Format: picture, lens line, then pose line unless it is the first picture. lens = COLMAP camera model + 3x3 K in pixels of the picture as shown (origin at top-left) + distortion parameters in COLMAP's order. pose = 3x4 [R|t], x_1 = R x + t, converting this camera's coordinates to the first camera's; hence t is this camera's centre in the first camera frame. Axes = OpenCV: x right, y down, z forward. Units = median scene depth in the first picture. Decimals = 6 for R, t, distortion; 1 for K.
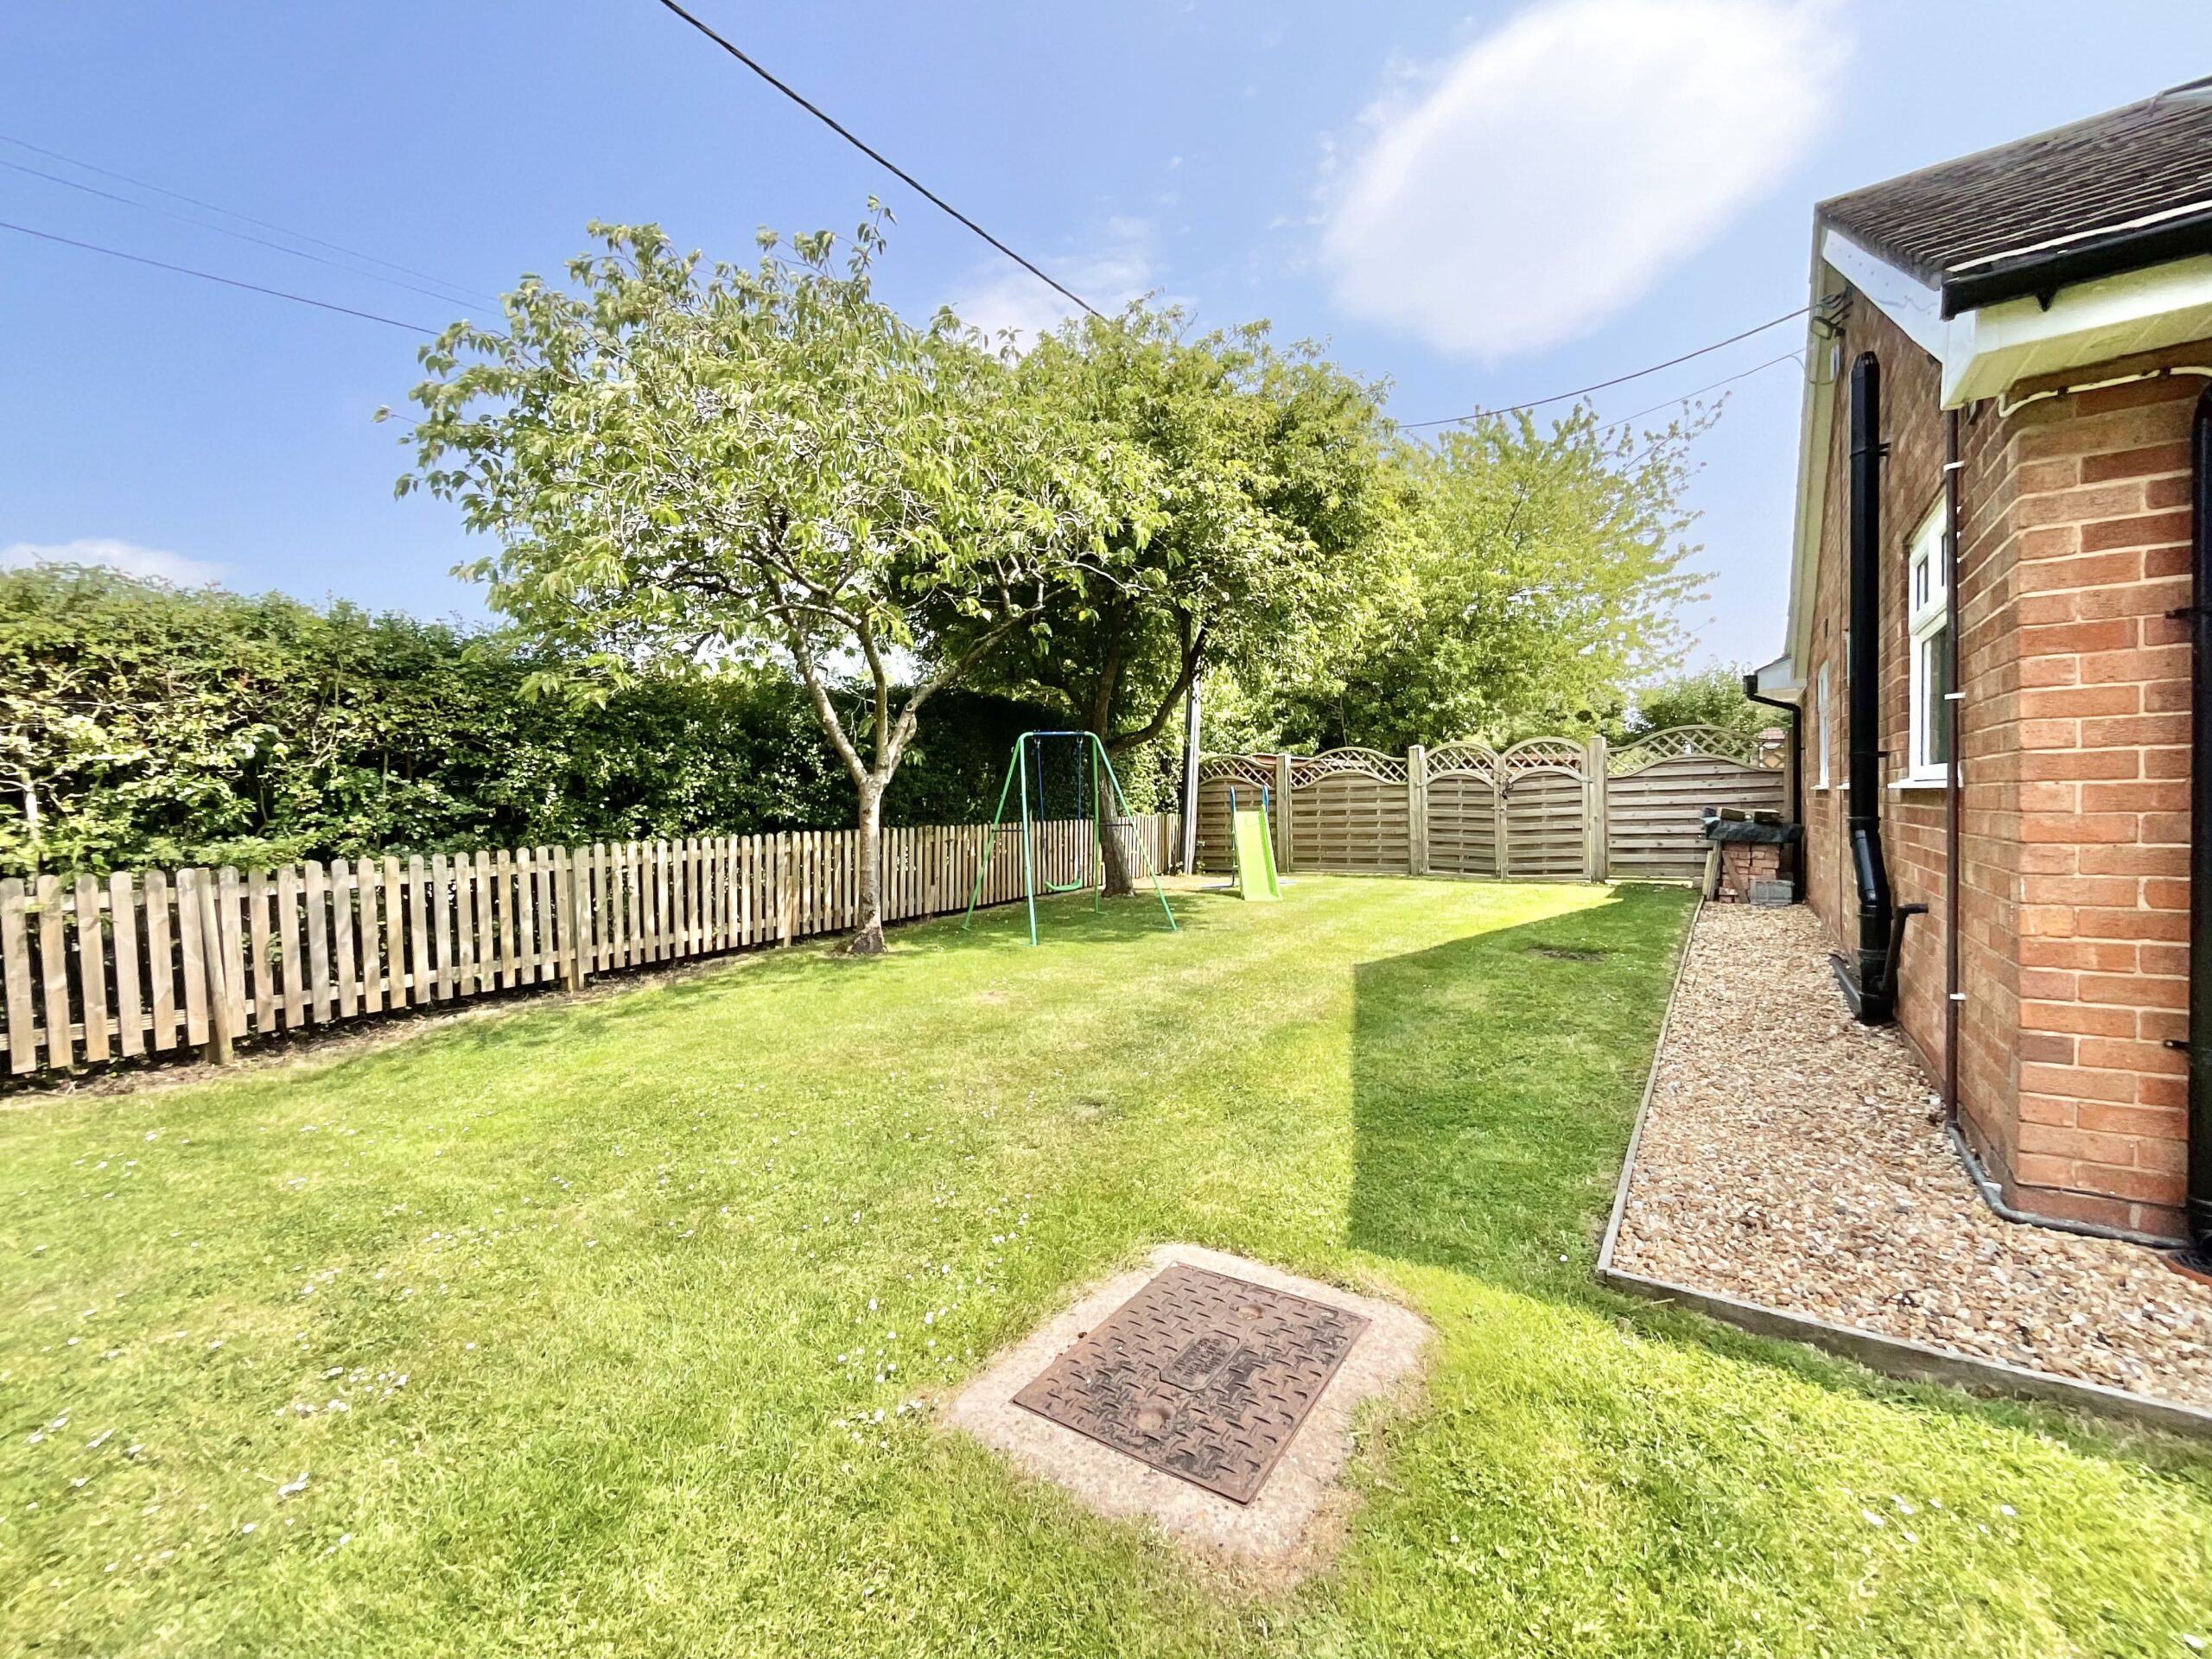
lens RADIAL K [[900.8, 0, 1108.1], [0, 900.8, 825.0], [0, 0, 1]] dist [-0.000003, 0.000835]
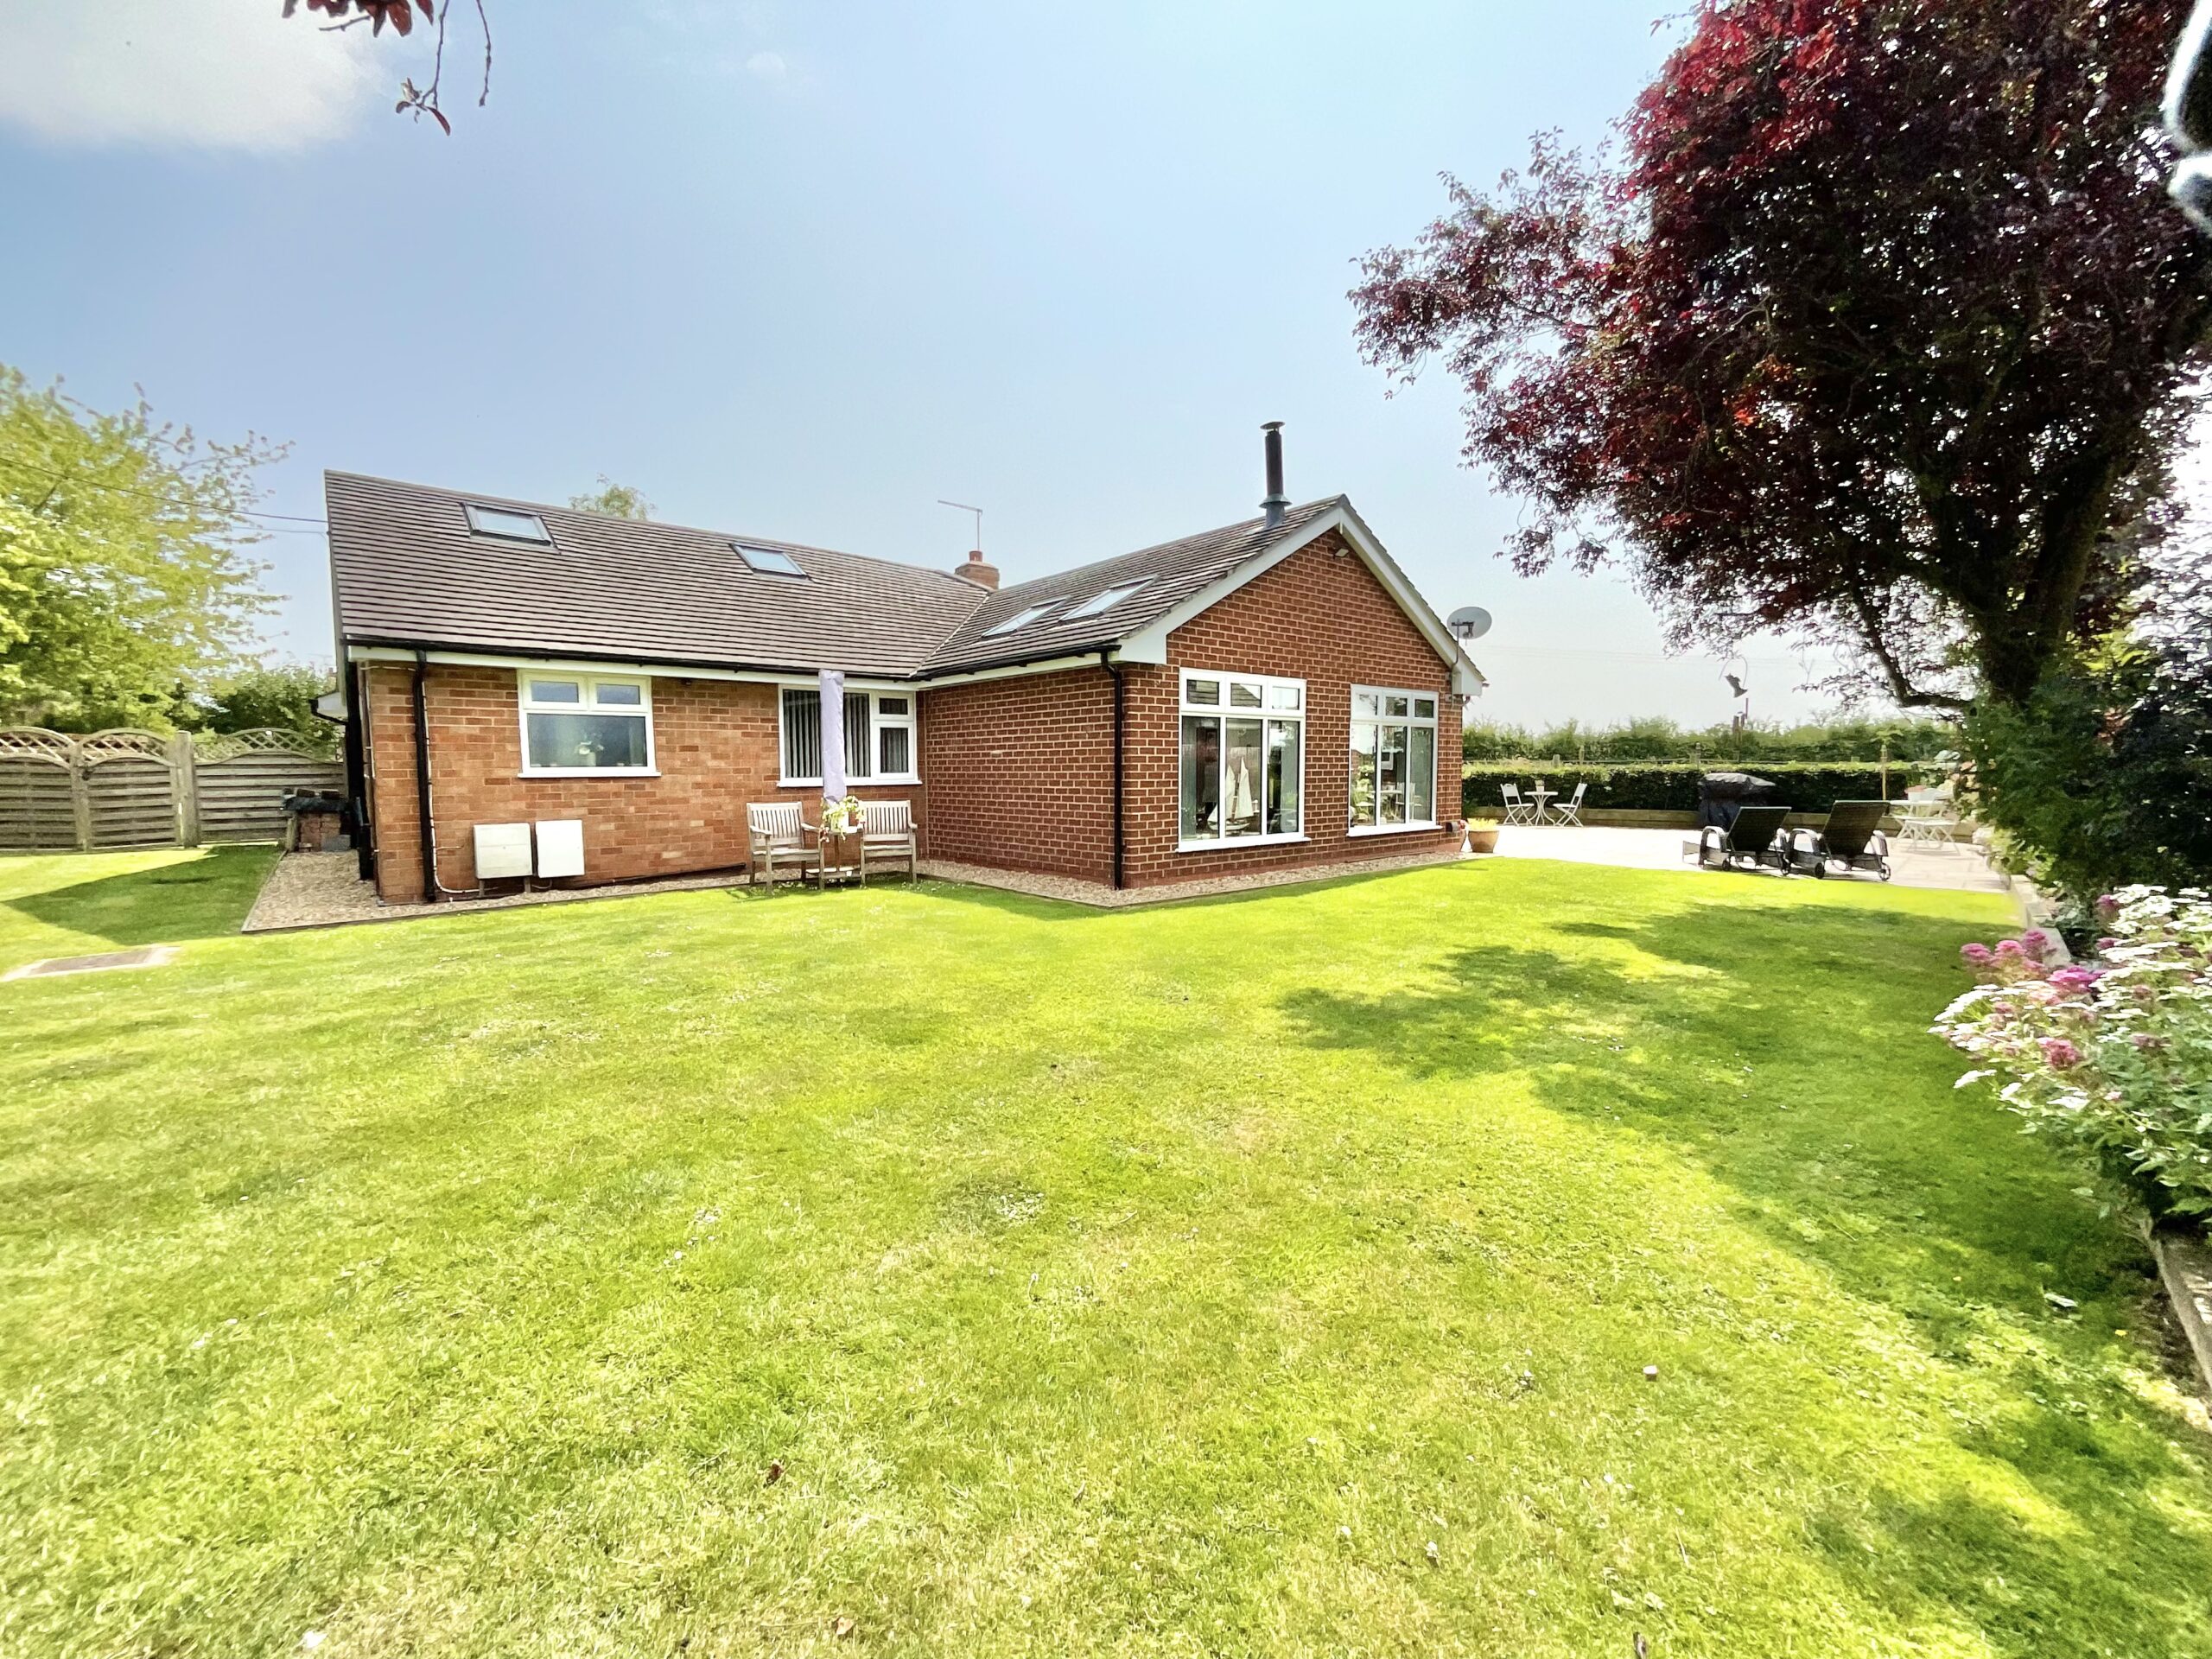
lens RADIAL K [[900.8, 0, 1106.4], [0, 900.8, 822.6], [0, 0, 1]] dist [-0.000003, 0.000835]
pose [[0.250862, -0.037244, 0.967306, -0.365538], [0.021875, 0.999223, 0.032800, 0.015994], [-0.967776, 0.012931, 0.251481, -0.574605]]
